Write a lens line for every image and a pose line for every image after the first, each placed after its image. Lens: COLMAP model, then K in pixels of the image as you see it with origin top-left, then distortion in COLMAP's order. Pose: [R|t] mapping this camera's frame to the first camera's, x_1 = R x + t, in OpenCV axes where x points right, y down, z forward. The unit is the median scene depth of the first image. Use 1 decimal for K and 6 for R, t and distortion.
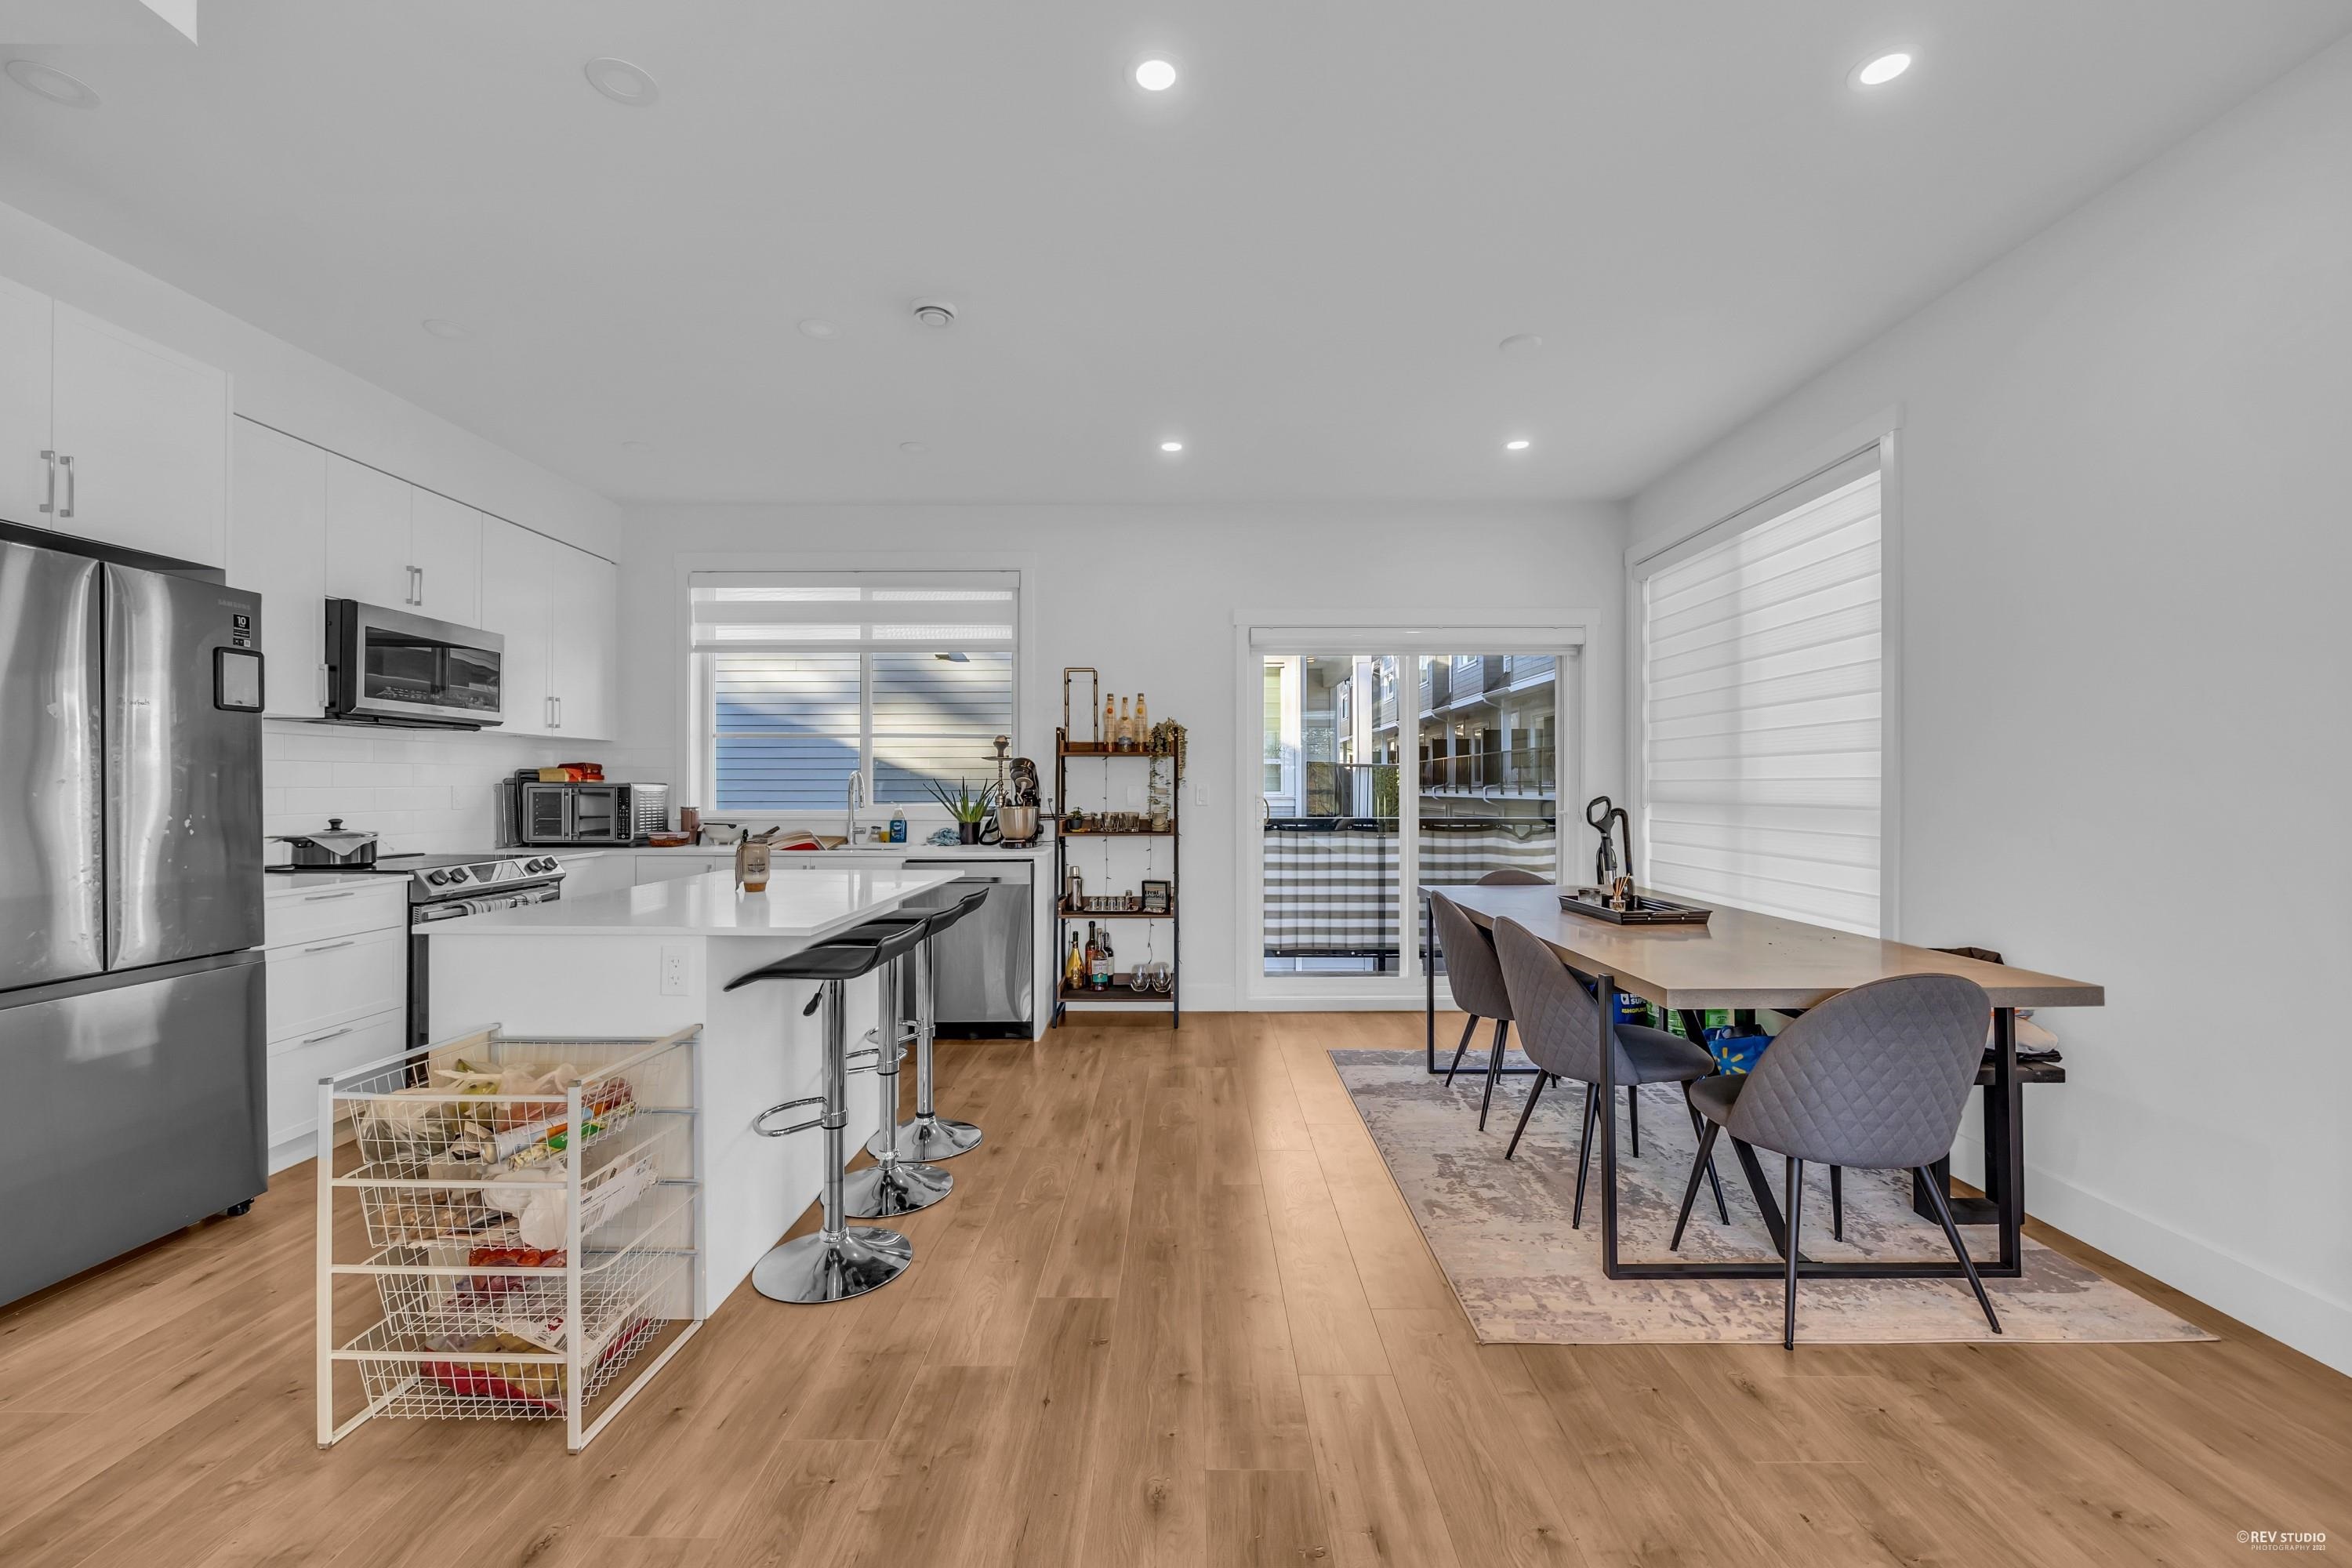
lens RADIAL K [[952.1, 0, 1173.2], [0, 952.1, 781.4], [0, 0, 1]] dist [-0.001751, -0.000120]
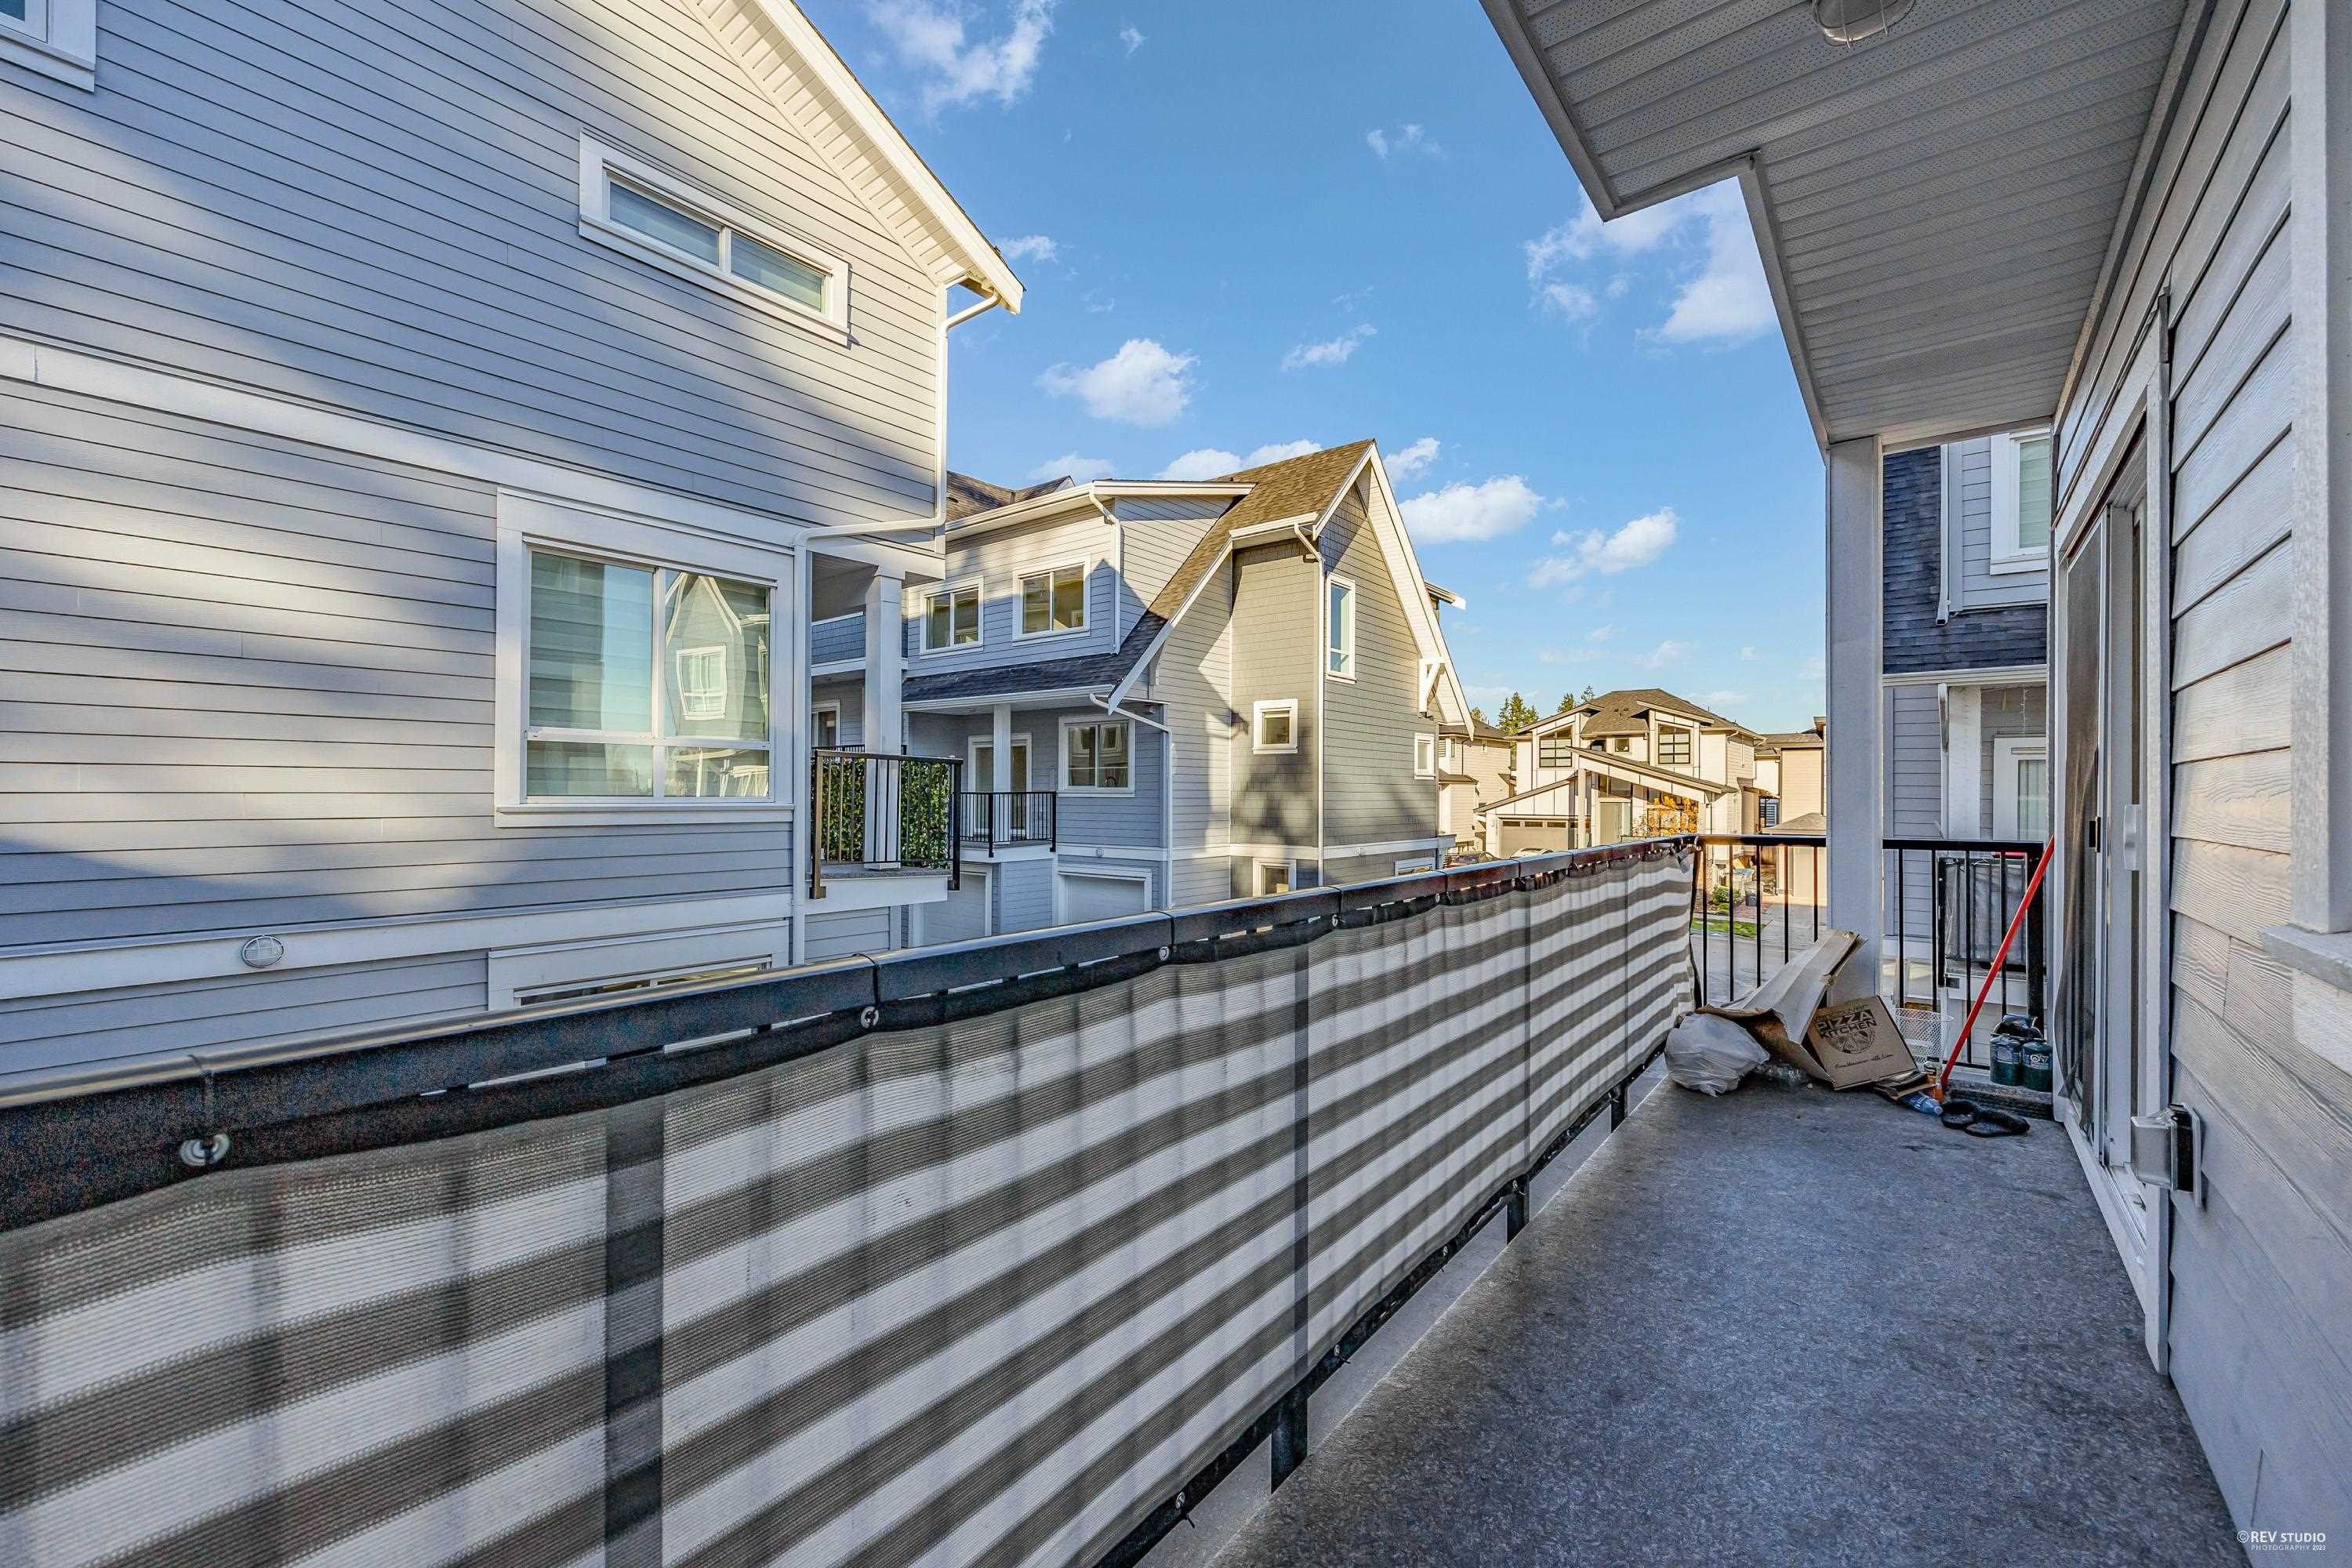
lens RADIAL K [[943.0, 0, 1170.0], [0, 943.0, 781.3], [0, 0, 1]] dist [-0.007929, -0.000132]
pose [[0.621837, 0.009383, 0.783090, -0.016207], [-0.003908, 0.999953, -0.008878, 0.012505], [-0.783137, 0.002460, 0.621845, 1.166031]]
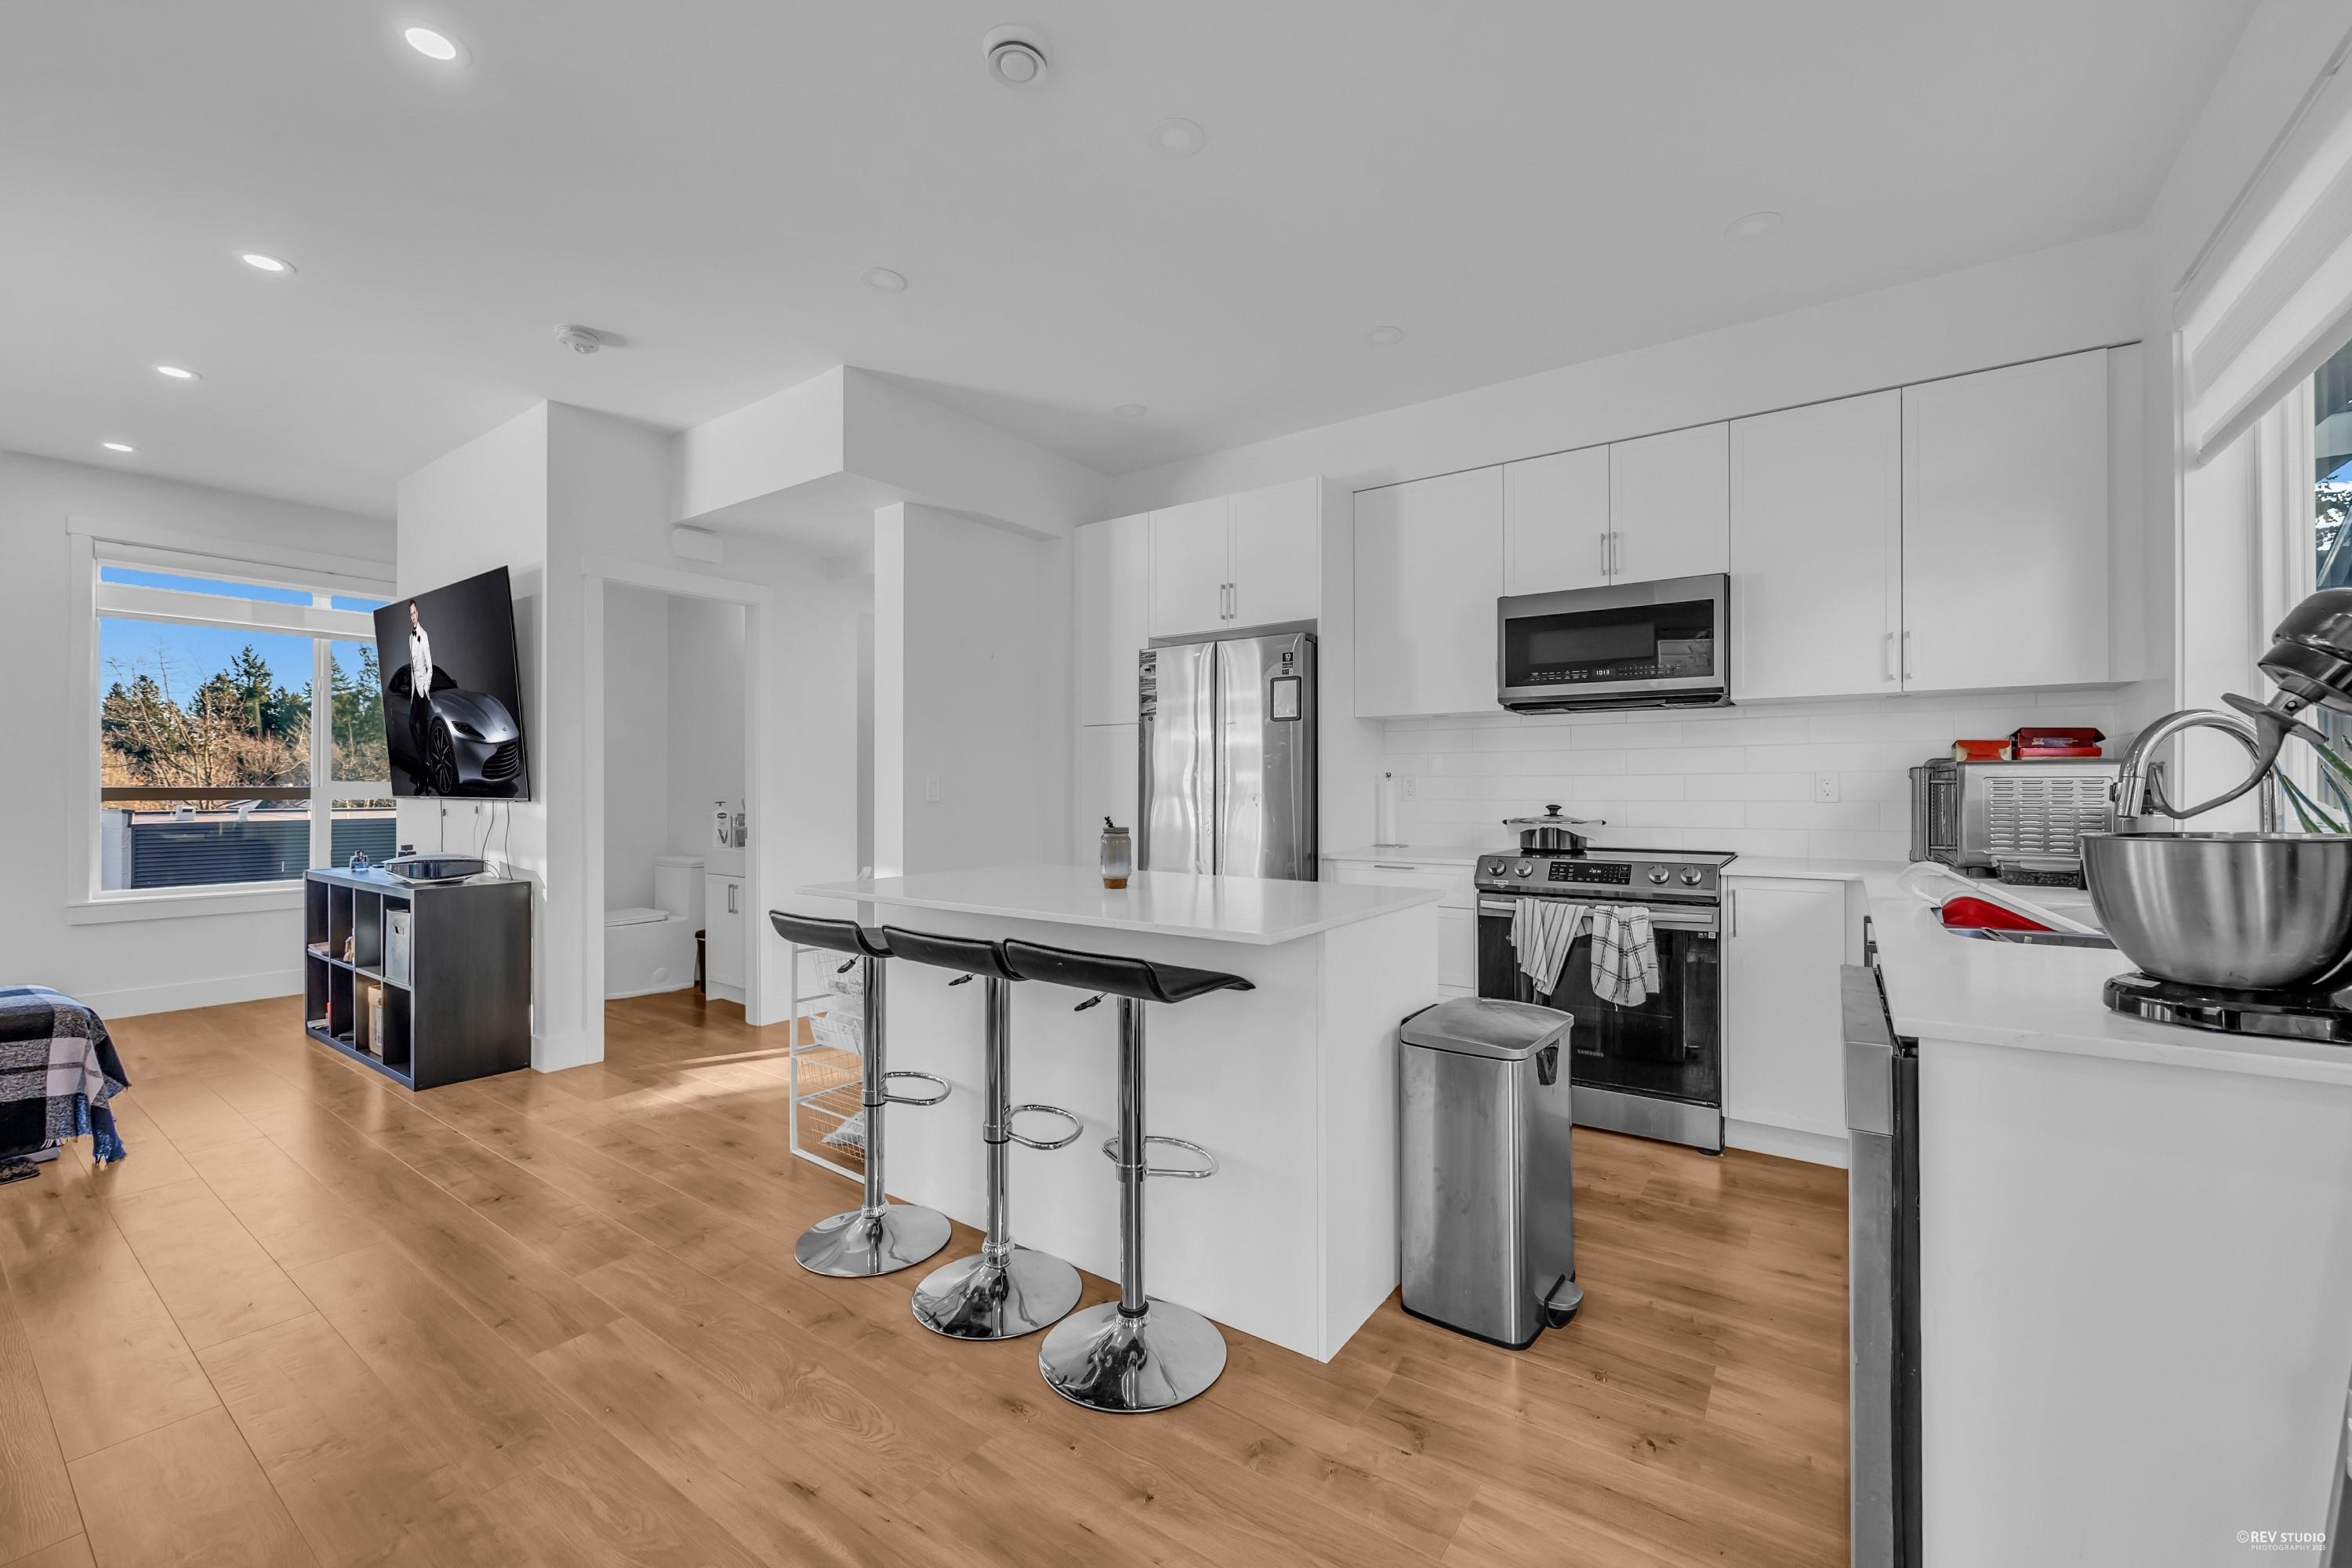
lens RADIAL K [[943.0, 0, 1170.0], [0, 943.0, 781.3], [0, 0, 1]] dist [-0.007929, -0.000132]
pose [[-0.566438, -0.005223, -0.824088, 0.142550], [0.005176, 0.999938, -0.009895, 0.015796], [0.824088, -0.009870, -0.566376, 0.896069]]
